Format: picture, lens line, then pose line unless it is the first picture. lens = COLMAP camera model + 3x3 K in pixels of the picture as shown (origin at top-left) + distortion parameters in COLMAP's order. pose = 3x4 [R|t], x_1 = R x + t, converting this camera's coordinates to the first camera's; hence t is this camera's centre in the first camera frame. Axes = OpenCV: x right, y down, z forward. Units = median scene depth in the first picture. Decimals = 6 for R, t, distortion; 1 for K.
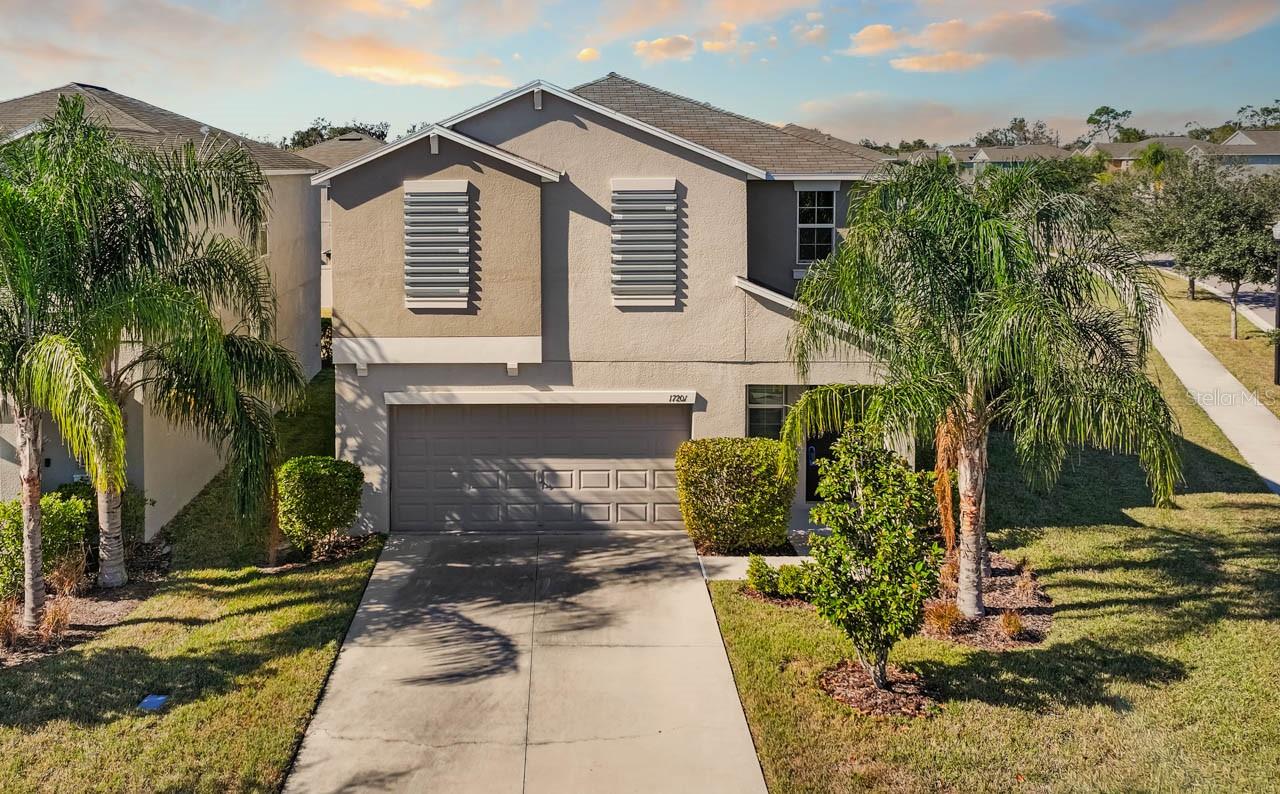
lens RADIAL K [[1032.6, 0, 640.3], [0, 1032.6, 407.7], [0, 0, 1]] dist [0.022334, -0.006661]
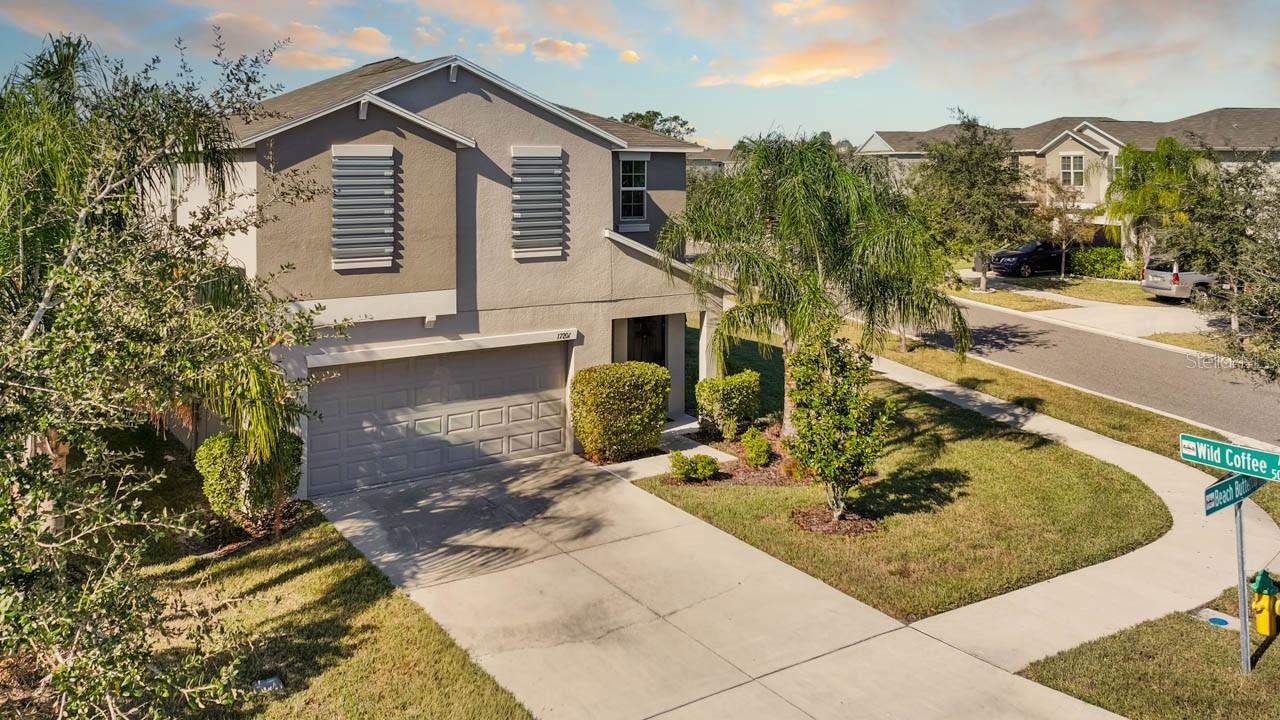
lens RADIAL K [[916.2, 0, 638.4], [0, 916.2, 348.5], [0, 0, 1]] dist [-0.002122, 0.001236]
pose [[0.847185, -0.098392, 0.522108, -0.452496], [0.114157, 0.993461, 0.001984, 0.013207], [-0.518889, 0.057921, 0.852877, 0.079887]]
